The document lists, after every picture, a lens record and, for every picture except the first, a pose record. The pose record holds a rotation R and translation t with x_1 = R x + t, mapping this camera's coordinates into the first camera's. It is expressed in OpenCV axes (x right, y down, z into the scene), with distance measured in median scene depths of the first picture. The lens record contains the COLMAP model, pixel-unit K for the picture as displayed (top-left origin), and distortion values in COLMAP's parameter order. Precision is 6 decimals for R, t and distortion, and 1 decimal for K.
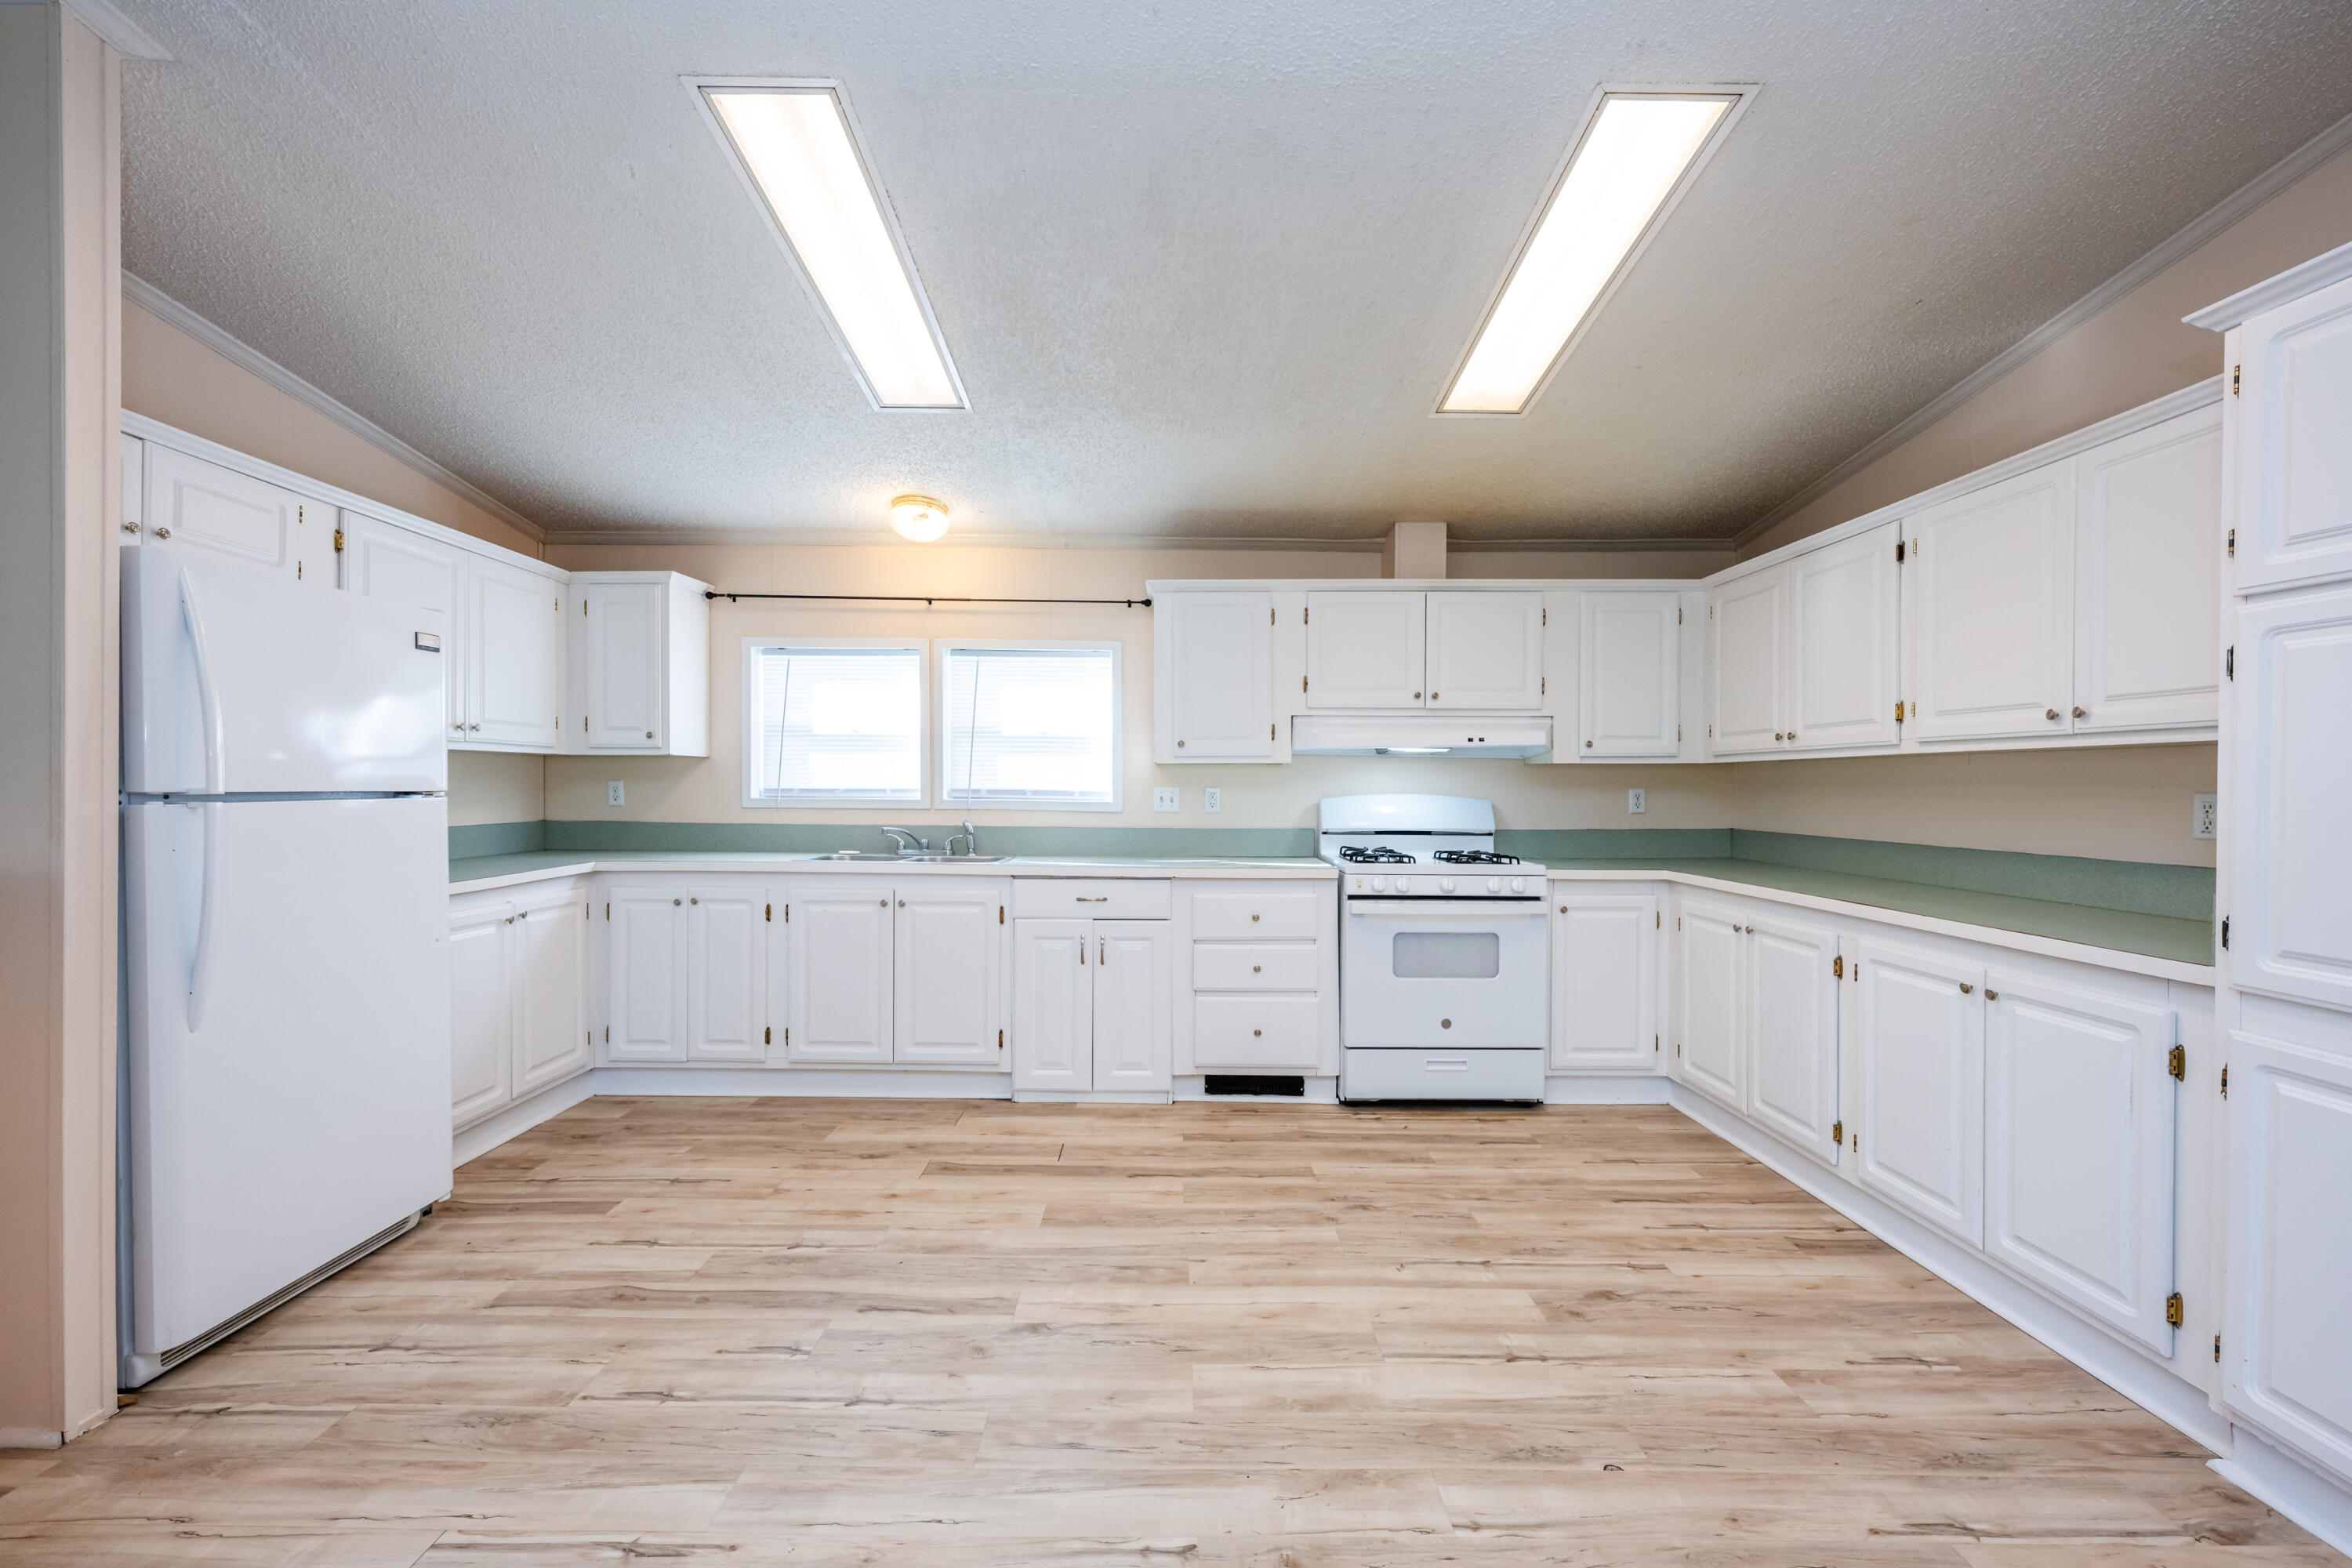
lens RADIAL K [[943.4, 0, 1172.0], [0, 943.4, 795.3], [0, 0, 1]] dist [0.000227, 0.000345]
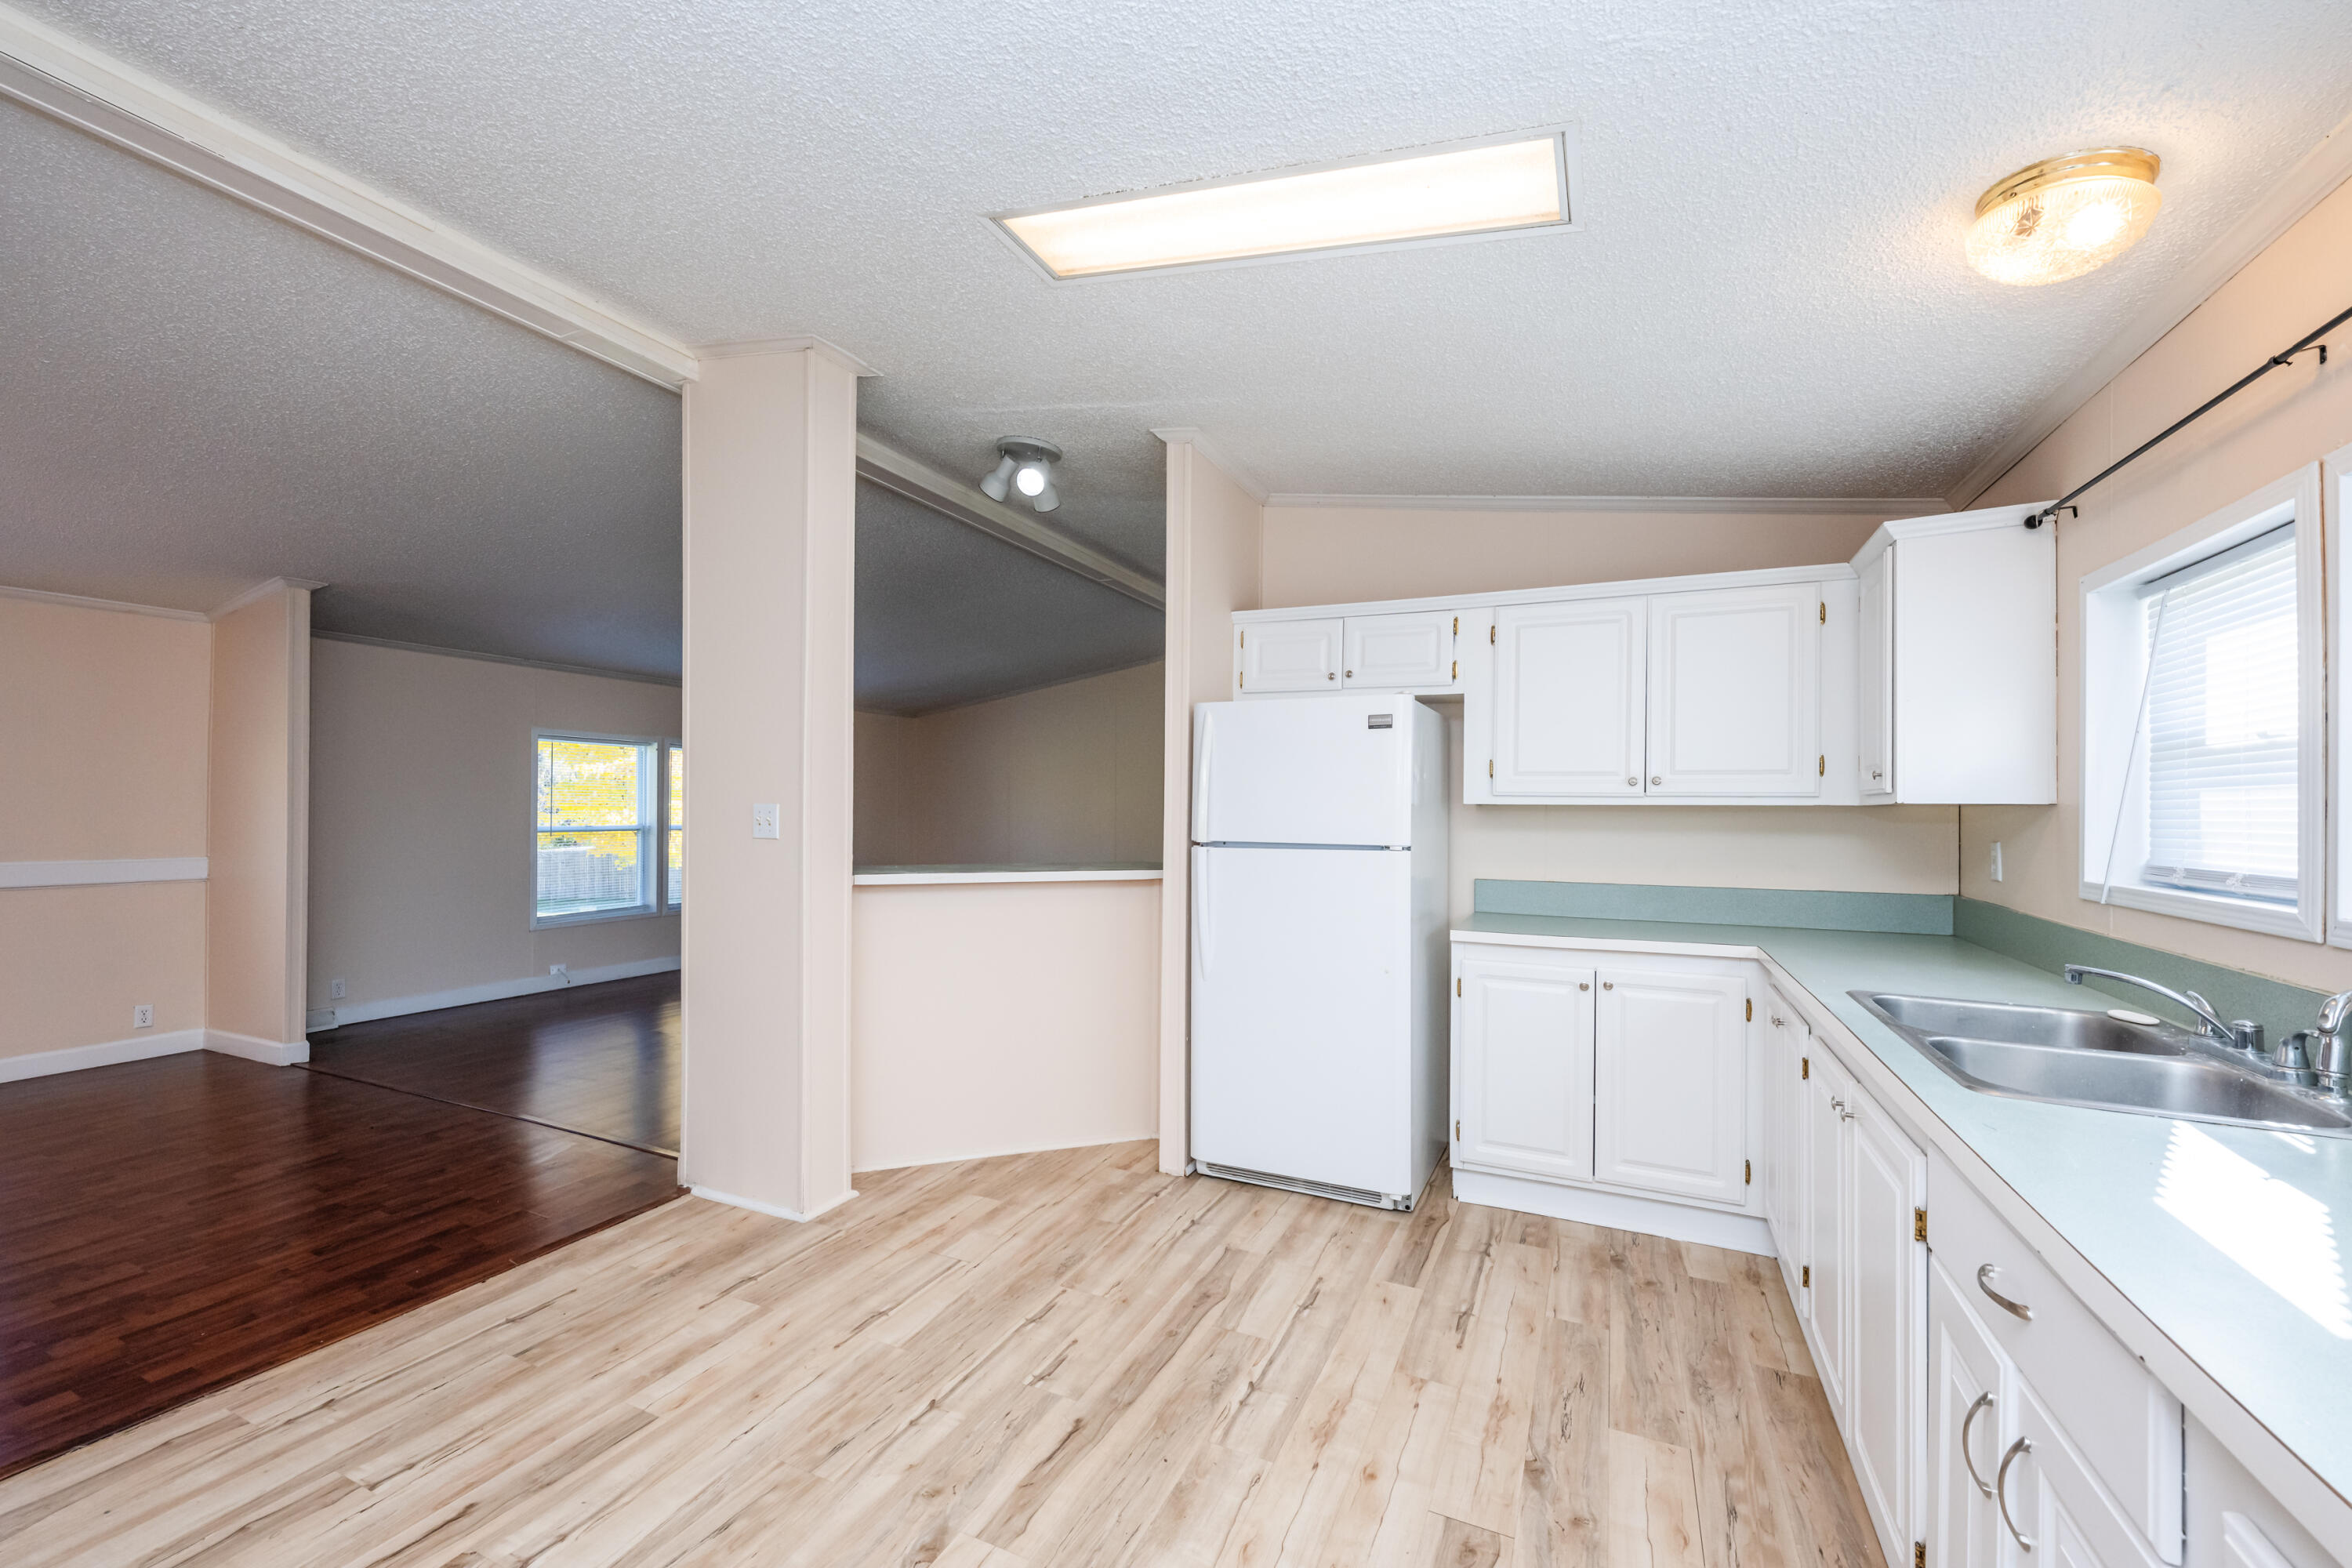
lens RADIAL K [[943.4, 0, 1164.2], [0, 943.4, 804.8], [0, 0, 1]] dist [0.000227, 0.000345]
pose [[-0.433961, -0.012812, -0.900841, 0.293905], [-0.019975, 0.999790, -0.004597, -0.032168], [0.900710, 0.015999, -0.434126, 0.914023]]
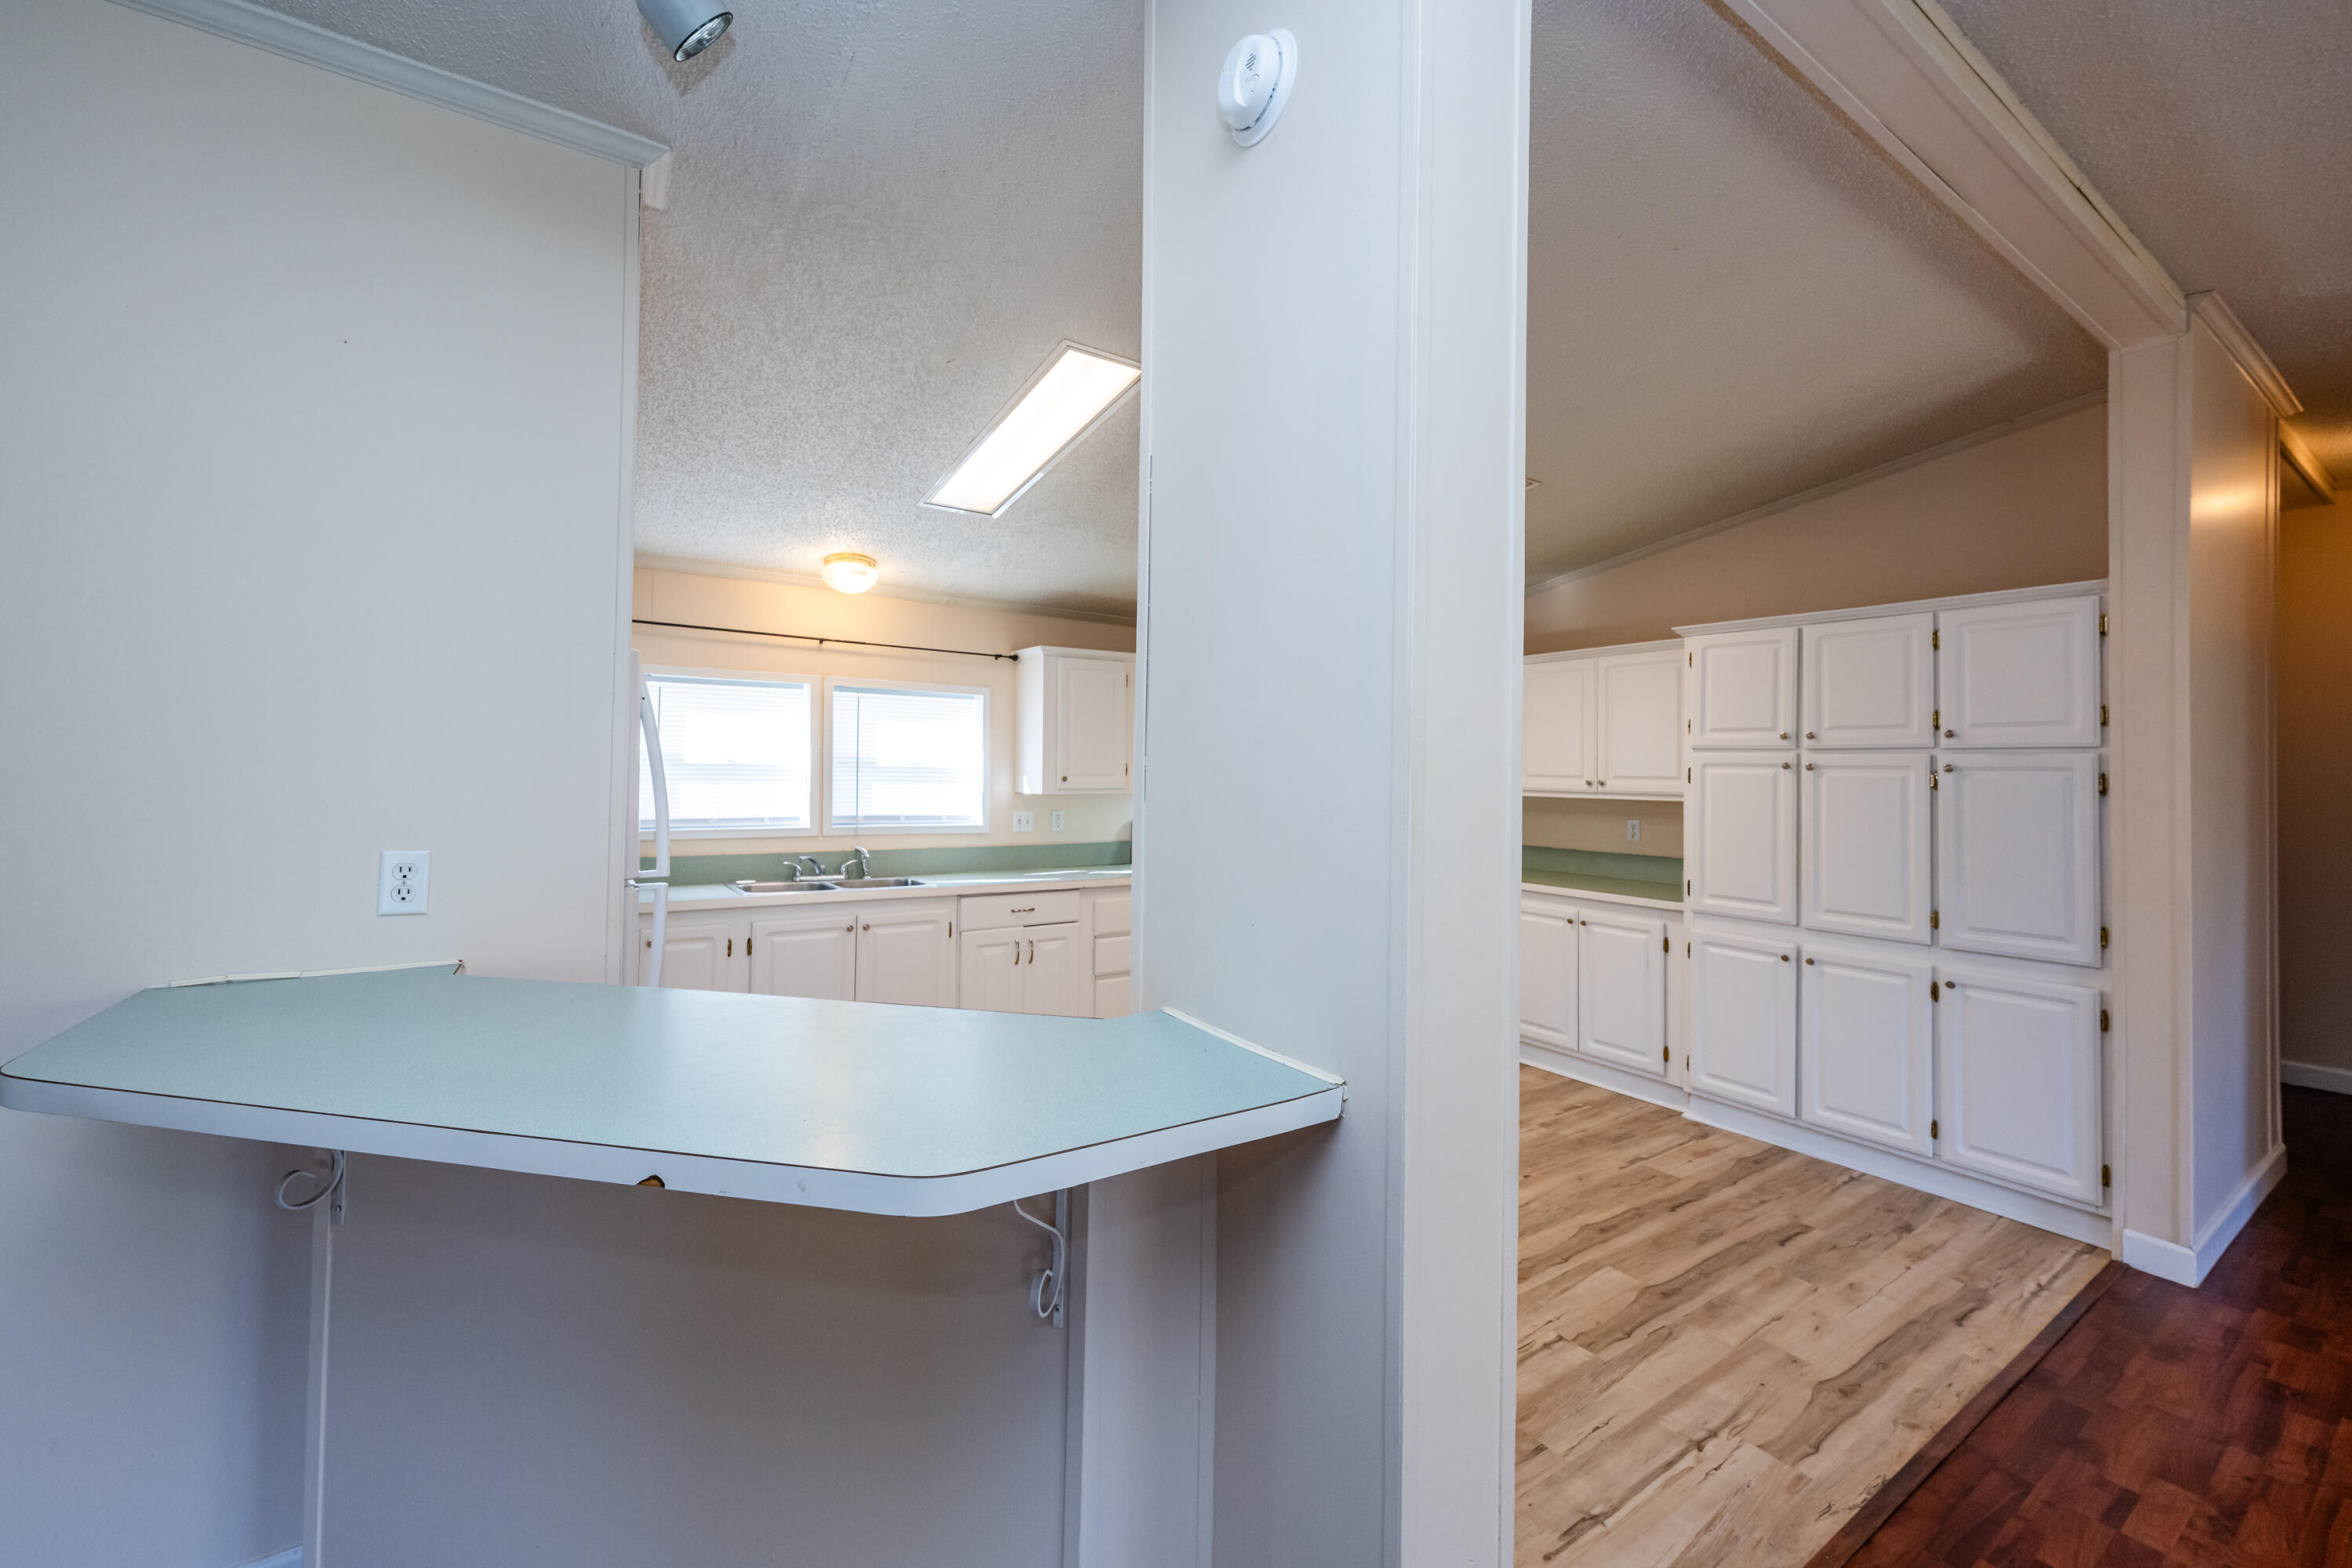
lens RADIAL K [[943.4, 0, 1174.3], [0, 943.4, 753.6], [0, 0, 1]] dist [0.000227, 0.000345]
pose [[0.828843, 0.015363, 0.559270, -0.621084], [-0.001778, 0.999690, -0.024826, -0.062934], [-0.559479, 0.019583, 0.828613, -0.122571]]
